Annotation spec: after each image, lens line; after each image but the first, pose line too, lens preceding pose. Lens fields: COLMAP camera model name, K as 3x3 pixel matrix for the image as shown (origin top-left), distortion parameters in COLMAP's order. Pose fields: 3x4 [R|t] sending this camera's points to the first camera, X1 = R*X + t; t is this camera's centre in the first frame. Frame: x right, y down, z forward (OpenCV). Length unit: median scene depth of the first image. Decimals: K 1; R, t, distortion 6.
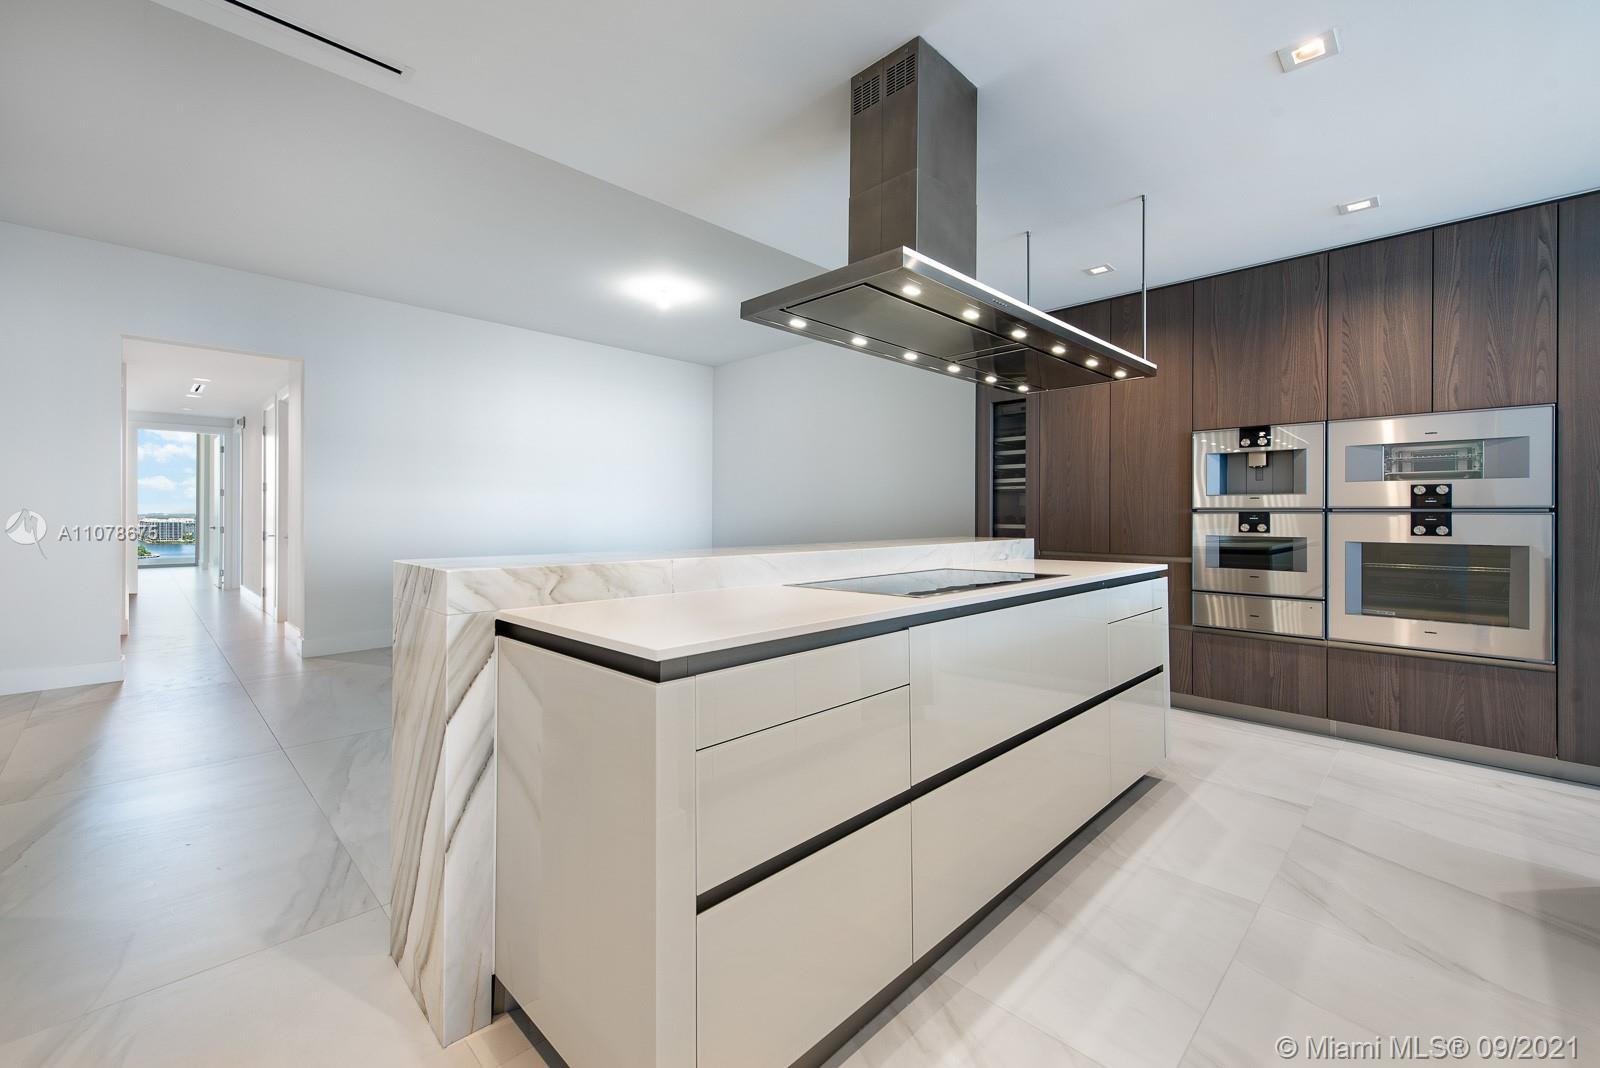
lens RADIAL K [[656.5, 0, 809.4], [0, 656.5, 510.4], [0, 0, 1]] dist [0.012303, -0.000059]
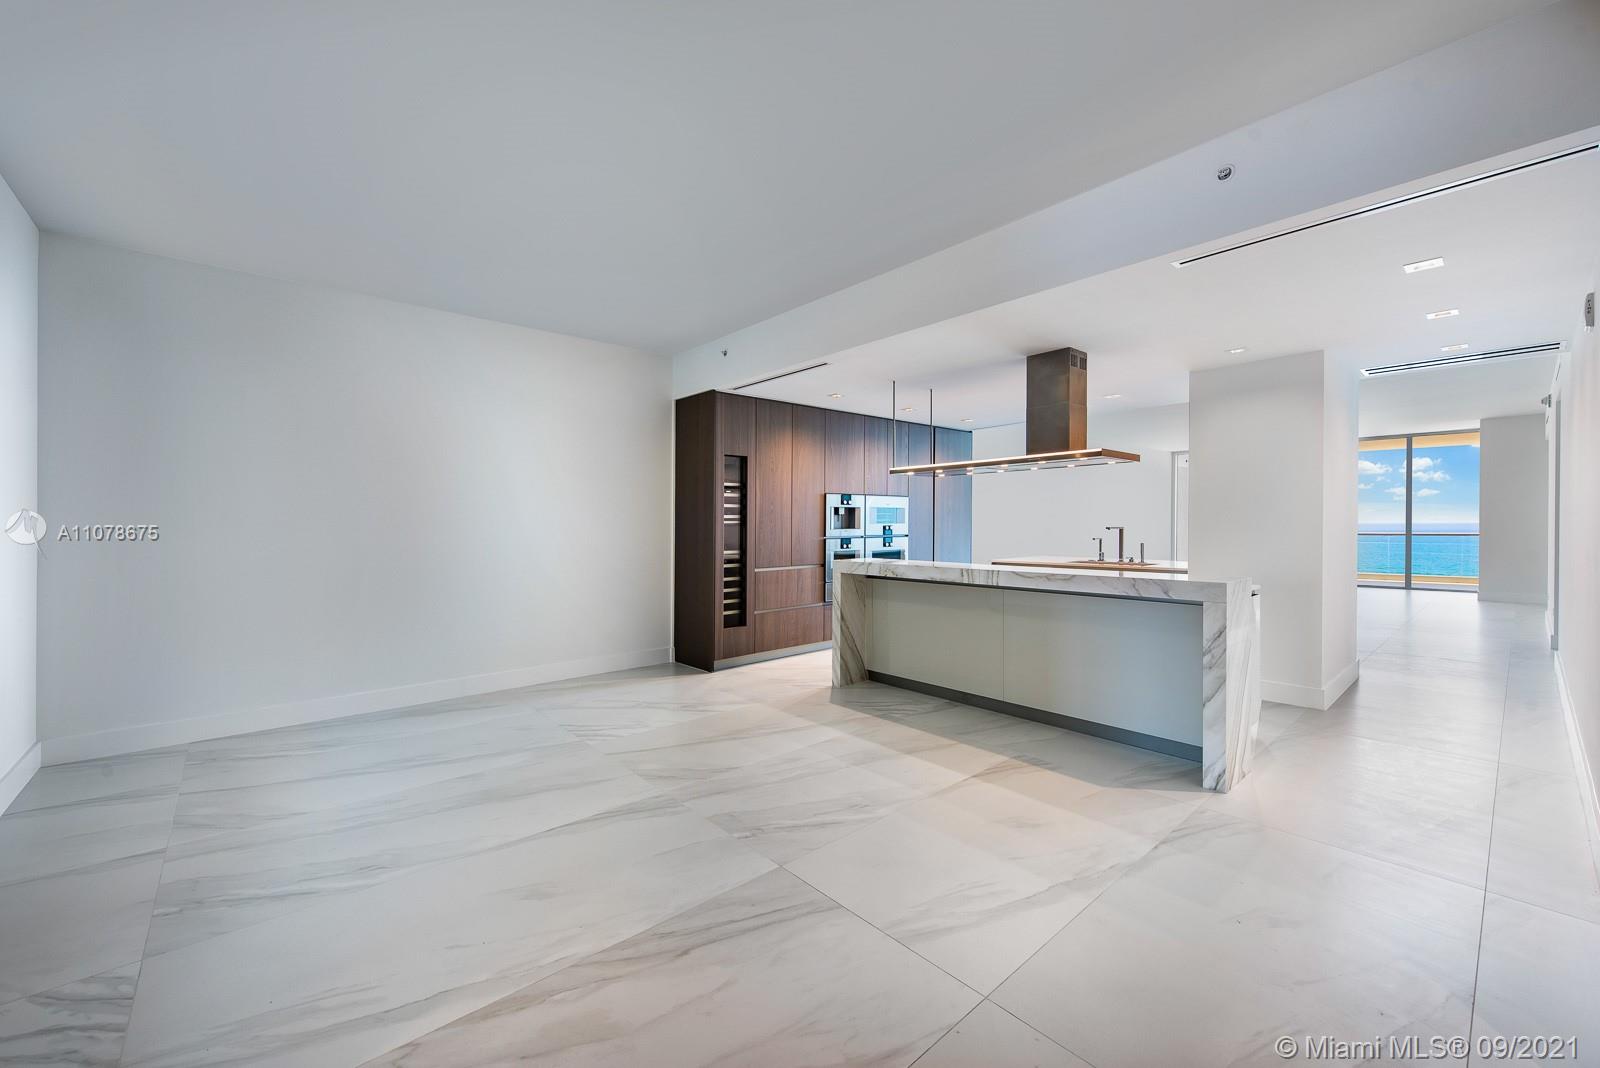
lens RADIAL K [[636.2, 0, 804.5], [0, 636.2, 526.8], [0, 0, 1]] dist [0.011908, -0.000463]
pose [[0.066153, -0.008426, 0.997774, -0.687018], [0.002353, 0.999963, 0.008288, -0.026792], [-0.997807, 0.001800, 0.066170, 0.566403]]
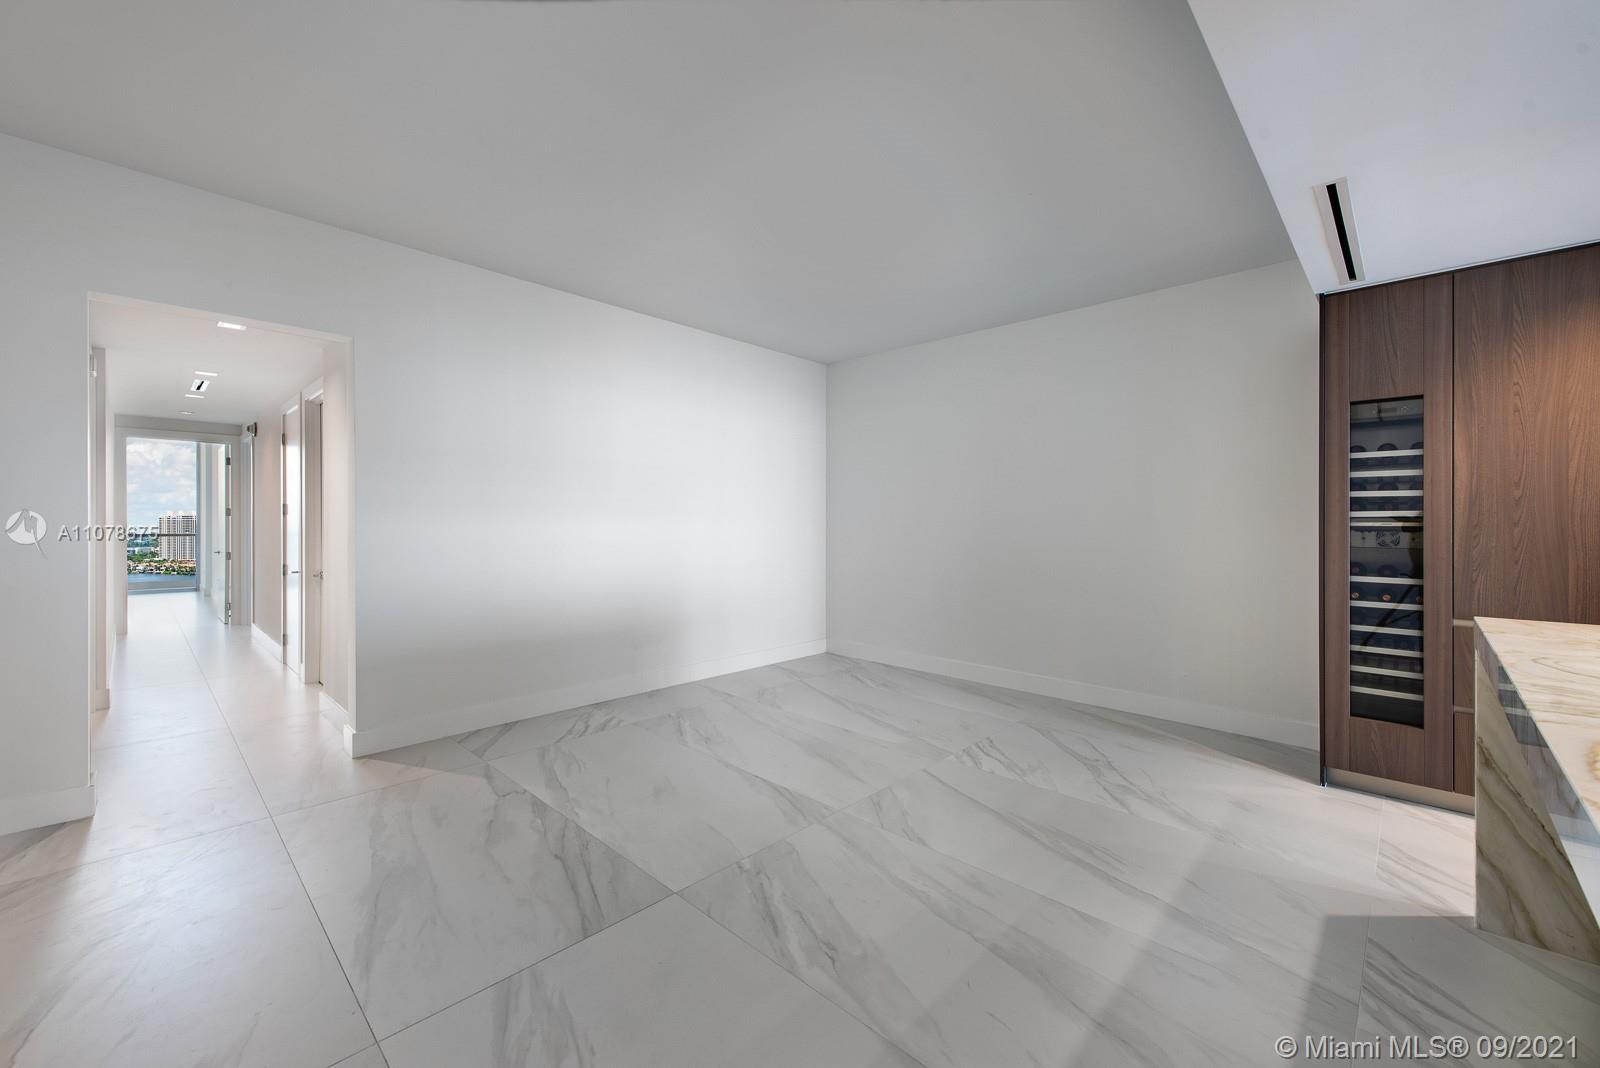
lens RADIAL K [[636.2, 0, 804.5], [0, 636.2, 526.8], [0, 0, 1]] dist [0.011908, -0.000463]
pose [[0.999914, 0.002470, 0.012887, -0.233026], [-0.002609, 0.999939, 0.010753, -0.028162], [-0.012860, -0.010786, 0.999859, 0.246124]]
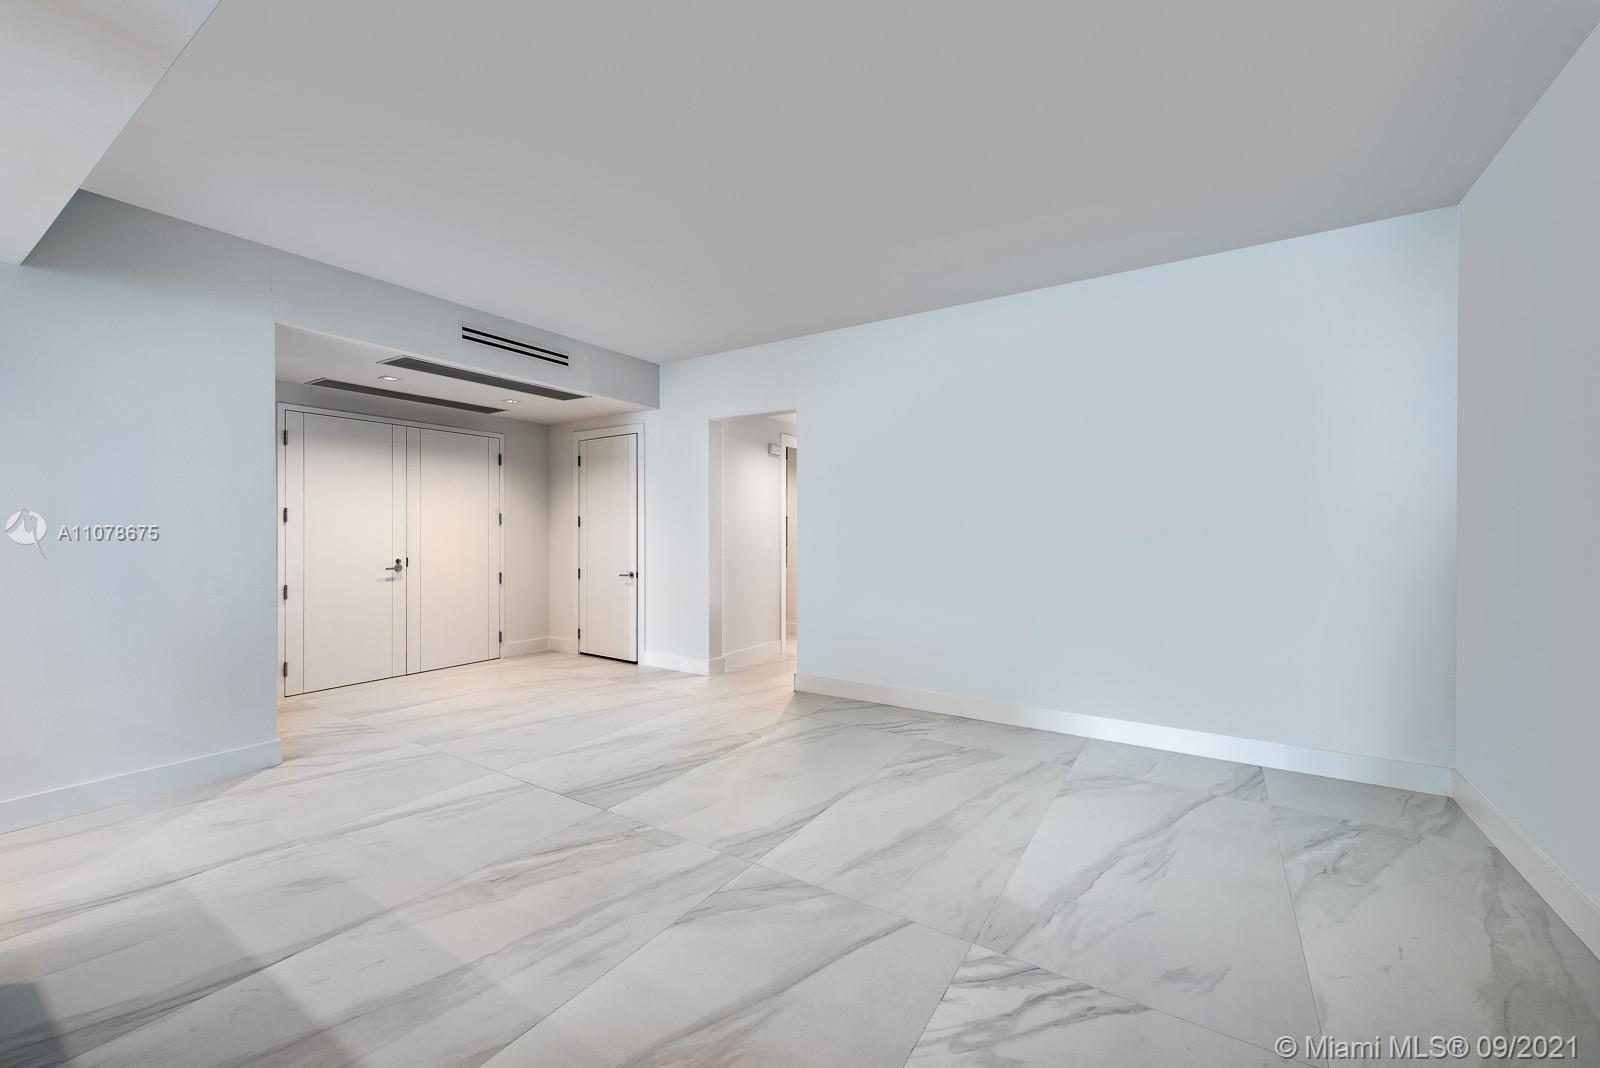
lens RADIAL K [[636.2, 0, 804.5], [0, 636.2, 526.8], [0, 0, 1]] dist [0.011908, -0.000463]
pose [[0.196767, -0.005827, -0.980433, 0.204489], [0.003145, 0.999981, -0.005312, -0.028189], [0.980445, -0.002038, 0.196781, 0.660507]]
